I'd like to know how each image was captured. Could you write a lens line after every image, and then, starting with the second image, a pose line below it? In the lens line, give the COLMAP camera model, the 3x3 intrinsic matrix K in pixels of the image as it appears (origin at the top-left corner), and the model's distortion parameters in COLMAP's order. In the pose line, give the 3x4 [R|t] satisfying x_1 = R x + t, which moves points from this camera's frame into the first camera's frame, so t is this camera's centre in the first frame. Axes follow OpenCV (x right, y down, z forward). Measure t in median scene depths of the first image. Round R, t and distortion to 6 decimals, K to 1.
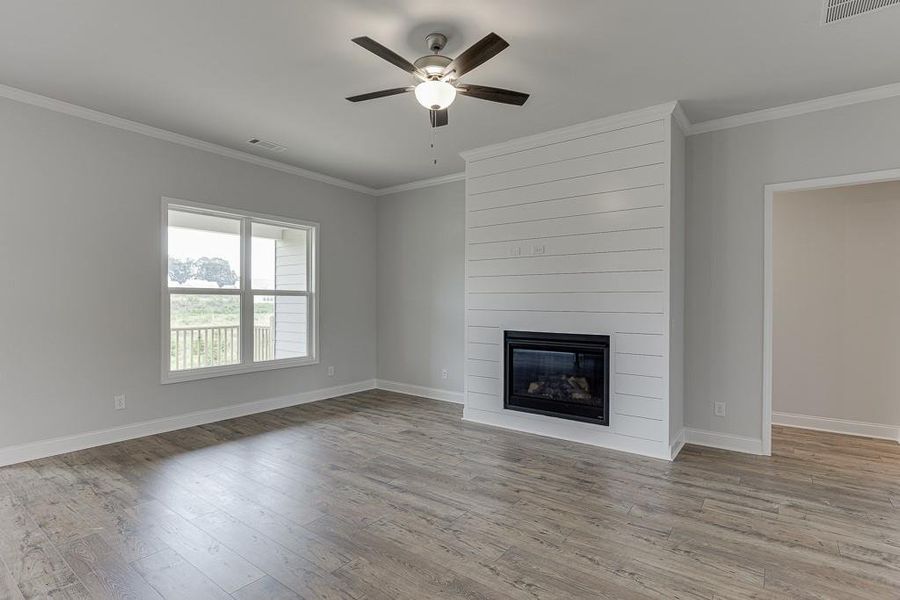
lens RADIAL K [[443.1, 0, 455.3], [0, 443.1, 303.5], [0, 0, 1]] dist [-0.006122, -0.000431]
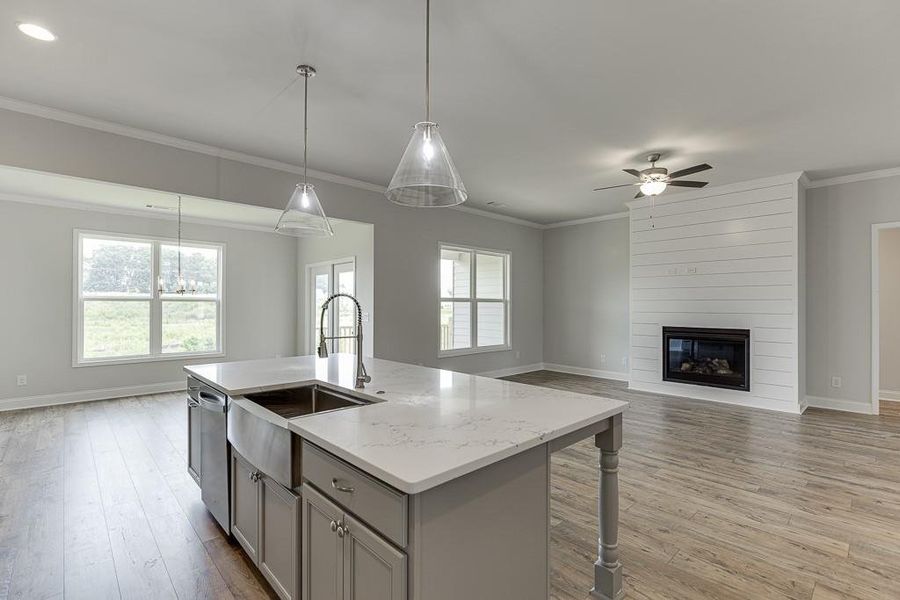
lens RADIAL K [[413.4, 0, 456.3], [0, 413.4, 303.6], [0, 0, 1]] dist [-0.002830, -0.000122]
pose [[0.984885, -0.002351, -0.173195, -0.332068], [0.000681, 0.999953, -0.009702, -0.000472], [0.173209, 0.009438, 0.984840, -0.459783]]
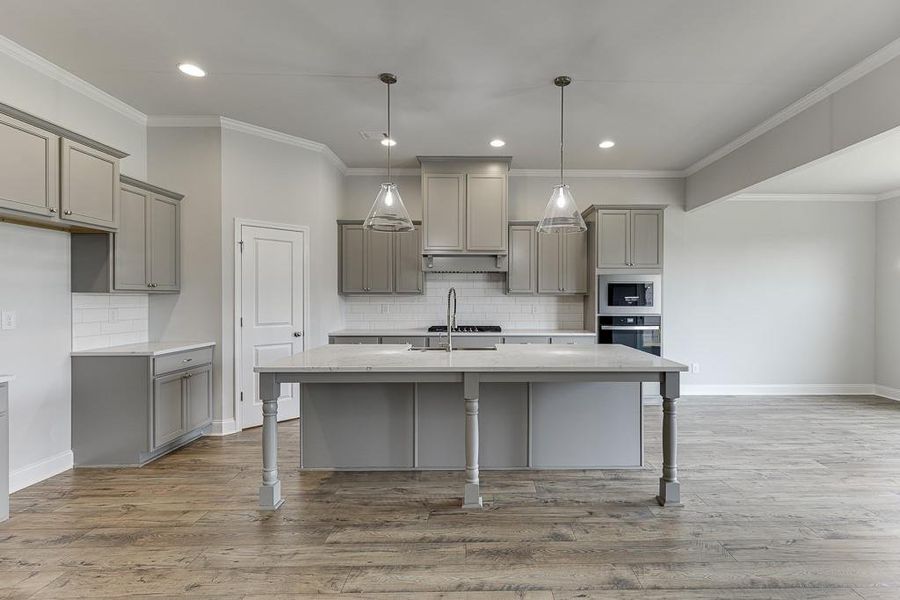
lens RADIAL K [[417.9, 0, 487.7], [0, 417.9, 299.5], [0, 0, 1]] dist [0.002261, 0.000458]
pose [[-0.791448, -0.003155, -0.611229, -0.135293], [-0.008402, 0.999948, 0.005719, -0.001716], [0.611179, 0.009662, -0.791433, 0.630575]]
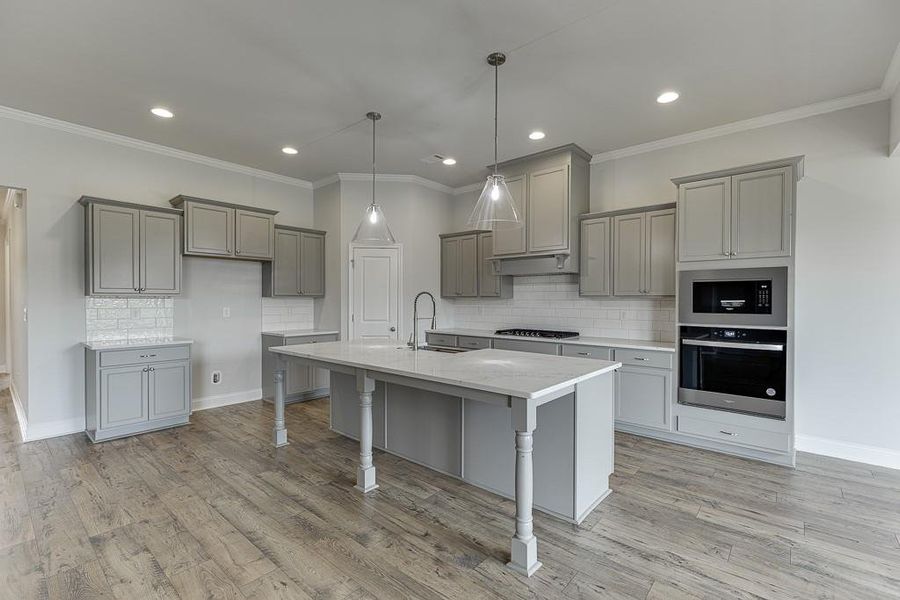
lens RADIAL K [[401.6, 0, 456.8], [0, 401.6, 303.0], [0, 0, 1]] dist [0.008493, -0.000334]
pose [[-0.997539, -0.009317, 0.069495, -0.662023], [-0.008441, 0.999881, 0.012881, -0.006200], [-0.069606, 0.012263, -0.997499, 0.764557]]
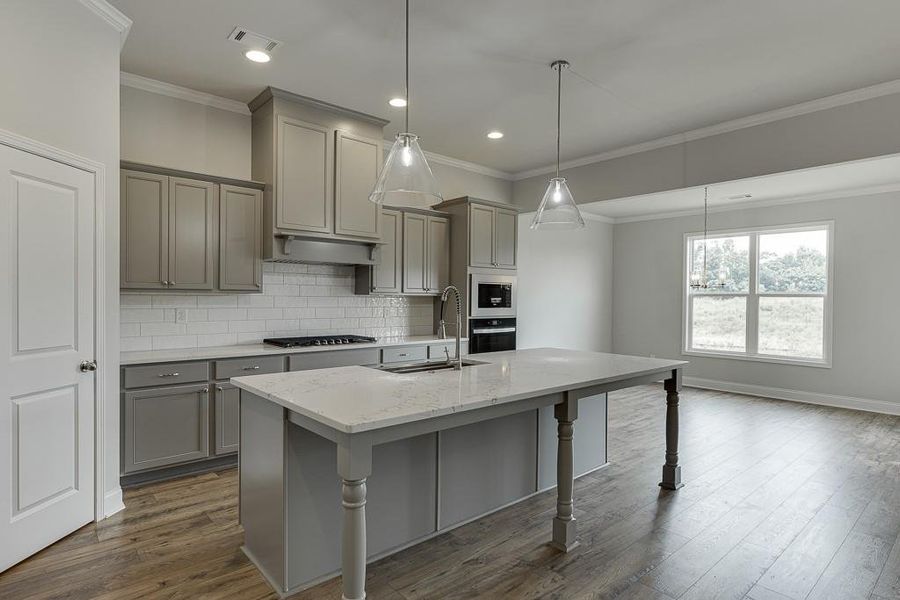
lens RADIAL K [[482.3, 0, 457.4], [0, 482.3, 303.5], [0, 0, 1]] dist [-0.001686, -0.000015]
pose [[-0.206137, 0.003911, -0.978515, 0.108118], [-0.013917, 0.999879, 0.006929, 0.000564], [0.978424, 0.015046, -0.206058, 0.141233]]
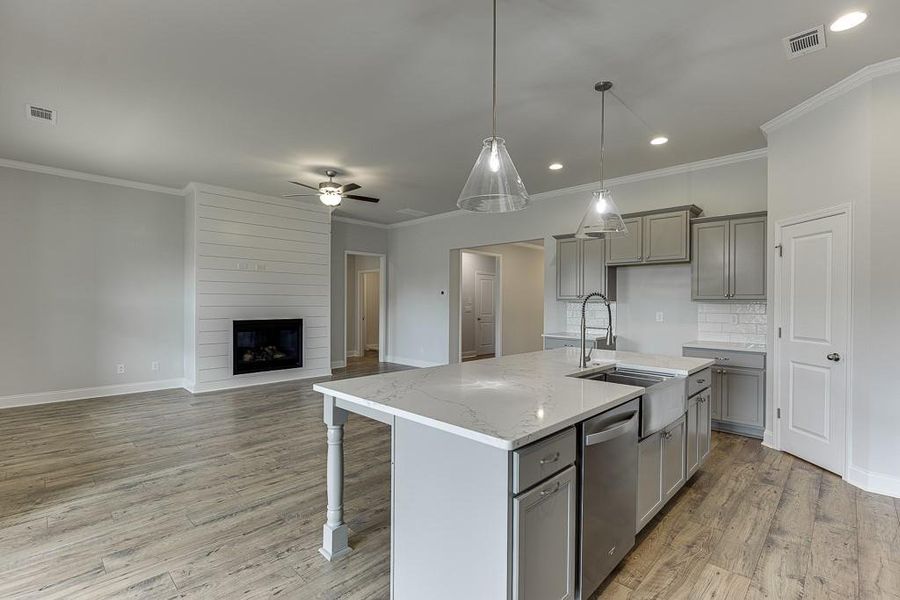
lens RADIAL K [[413.4, 0, 456.3], [0, 413.4, 303.6], [0, 0, 1]] dist [-0.002830, -0.000122]
pose [[0.129080, -0.007065, 0.991609, -1.167641], [-0.002249, 0.999970, 0.007417, -0.005507], [-0.991632, -0.003187, 0.129060, 0.116691]]
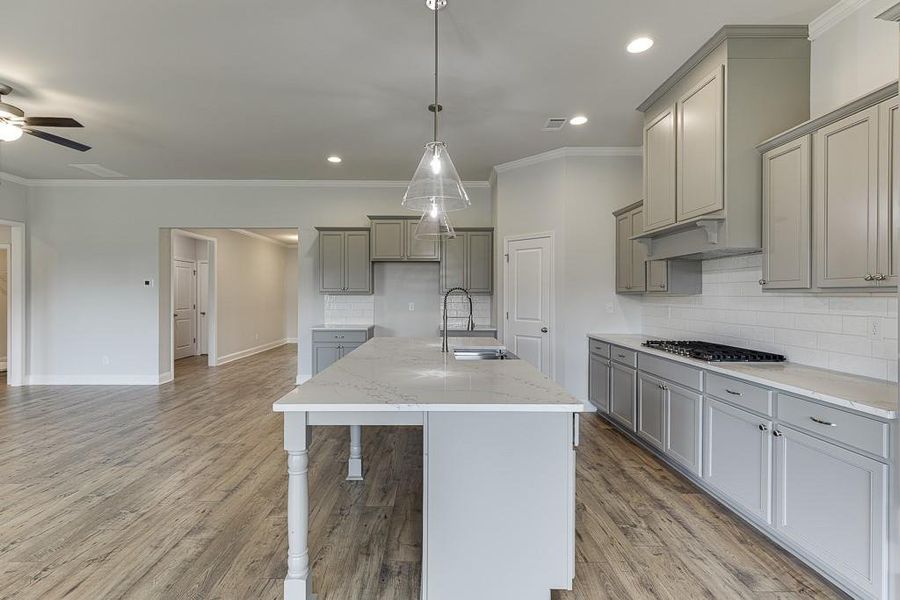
lens RADIAL K [[418.0, 0, 436.0], [0, 418.0, 295.1], [0, 0, 1]] dist [0.004680, 0.000593]
pose [[-0.592185, -0.006129, 0.805779, -1.102156], [-0.001449, 0.999978, 0.006542, -0.008631], [-0.805801, 0.002707, -0.592181, 0.448189]]
